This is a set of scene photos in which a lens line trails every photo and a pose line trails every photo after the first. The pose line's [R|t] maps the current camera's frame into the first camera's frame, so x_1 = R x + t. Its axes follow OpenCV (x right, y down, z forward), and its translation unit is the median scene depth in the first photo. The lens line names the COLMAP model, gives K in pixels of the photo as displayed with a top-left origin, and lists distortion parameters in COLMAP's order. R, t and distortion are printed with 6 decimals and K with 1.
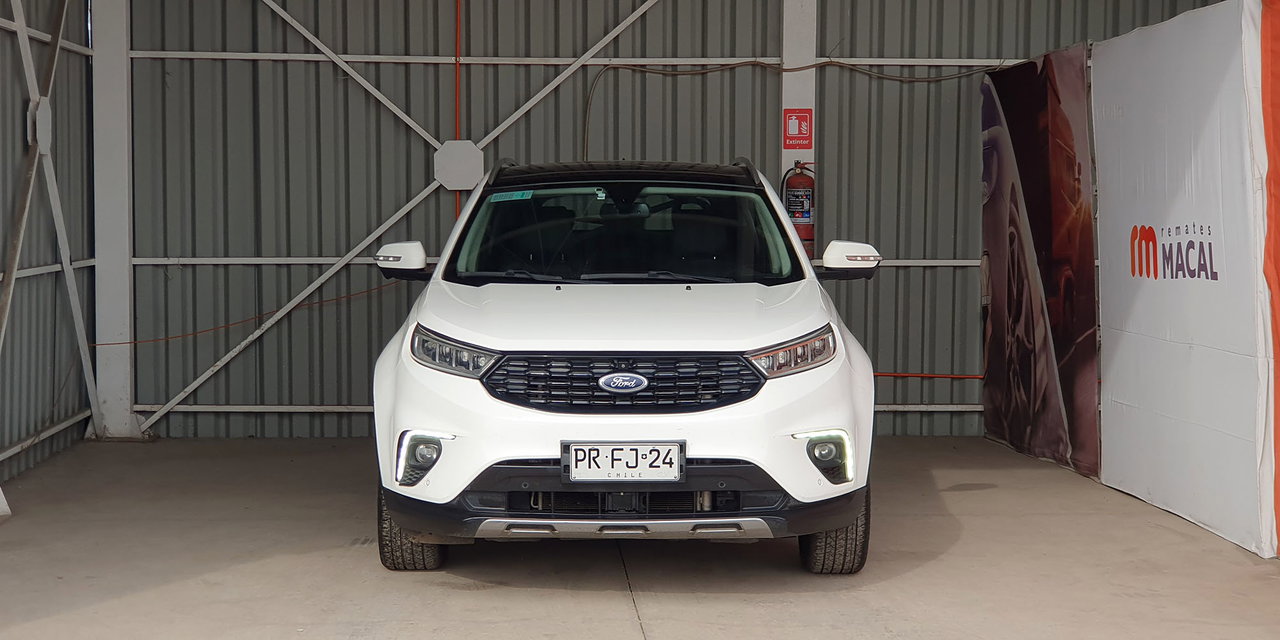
lens RADIAL K [[1939.2, 0, 607.0], [0, 1939.2, 311.9], [0, 0, 1]] dist [0.082714, 0.000000]
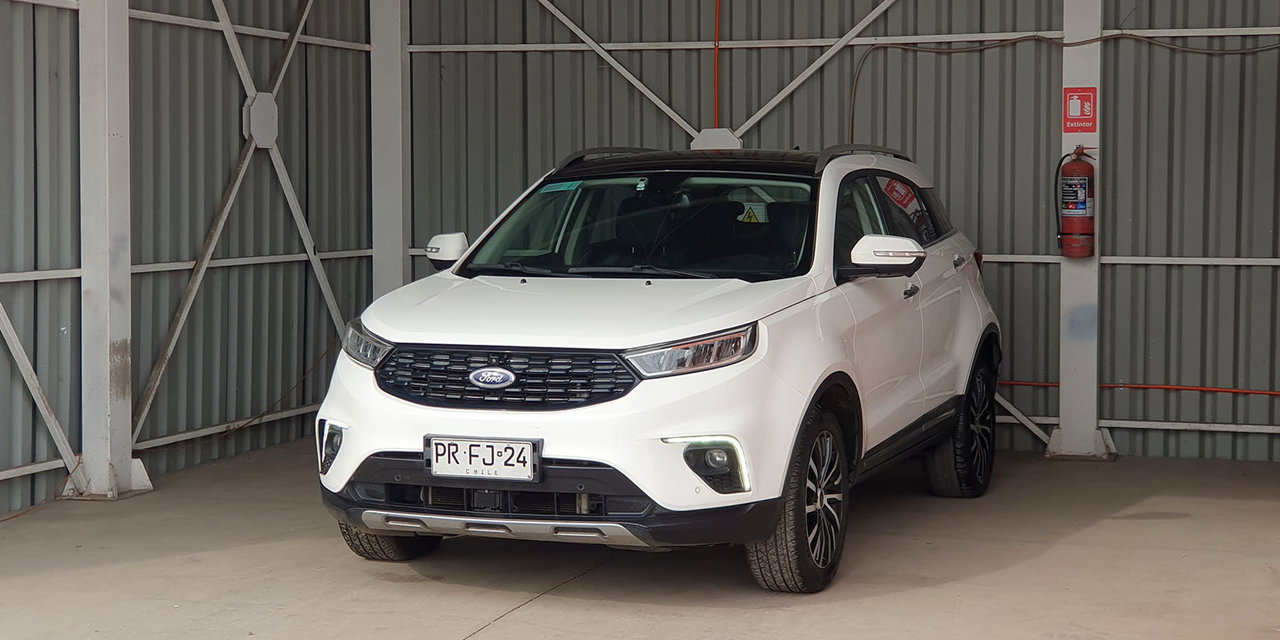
lens RADIAL K [[2070.1, 0, 610.9], [0, 2070.1, 324.3], [0, 0, 1]] dist [0.077937, 0.000000]
pose [[0.934088, 0.021074, -0.356420, 0.240964], [-0.018710, 0.999774, 0.010079, -0.001150], [0.356552, -0.002746, 0.934272, 0.026502]]
